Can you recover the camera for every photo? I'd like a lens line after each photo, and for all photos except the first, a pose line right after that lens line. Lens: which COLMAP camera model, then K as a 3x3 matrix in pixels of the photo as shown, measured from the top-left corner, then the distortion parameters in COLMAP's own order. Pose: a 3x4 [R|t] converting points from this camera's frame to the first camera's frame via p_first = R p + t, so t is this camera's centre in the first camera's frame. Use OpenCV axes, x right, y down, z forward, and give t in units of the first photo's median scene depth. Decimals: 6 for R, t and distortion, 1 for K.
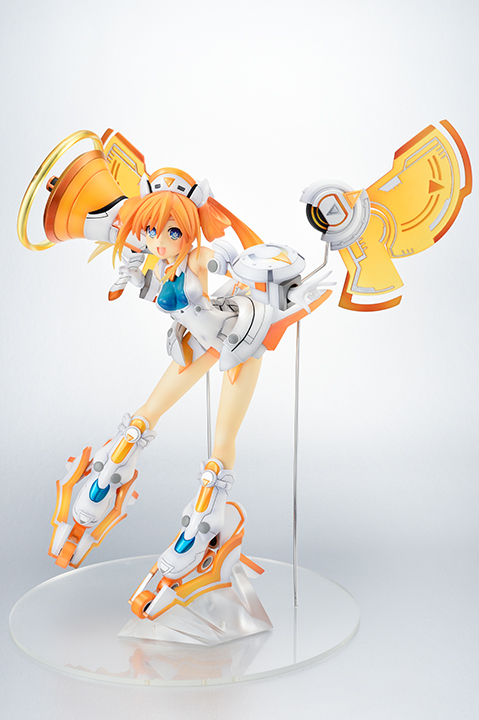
lens RADIAL K [[1263.0, 0, 240.2], [0, 1263.0, 355.8], [0, 0, 1]] dist [-0.056347, 0.000000]
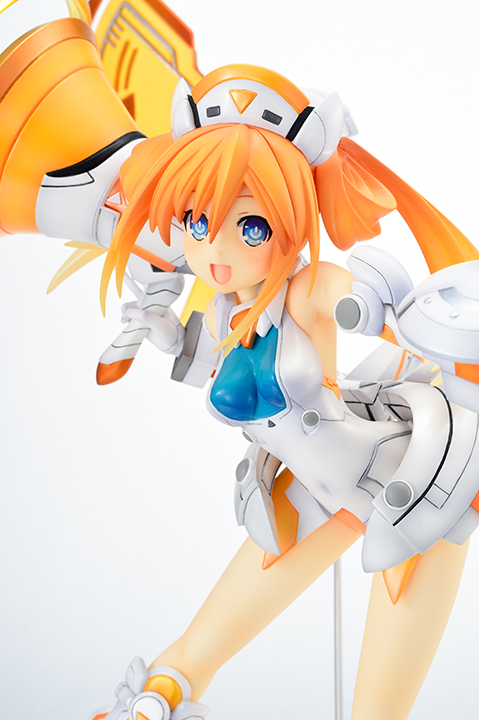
lens RADIAL K [[2408.7, 0, 238.4], [0, 2408.7, 361.1], [0, 0, 1]] dist [0.117917, 0.000000]
pose [[0.997038, 0.013072, -0.075793, 0.001349], [-0.014264, 0.999783, -0.015201, -0.042165], [0.075578, 0.016237, 0.997008, 0.231282]]
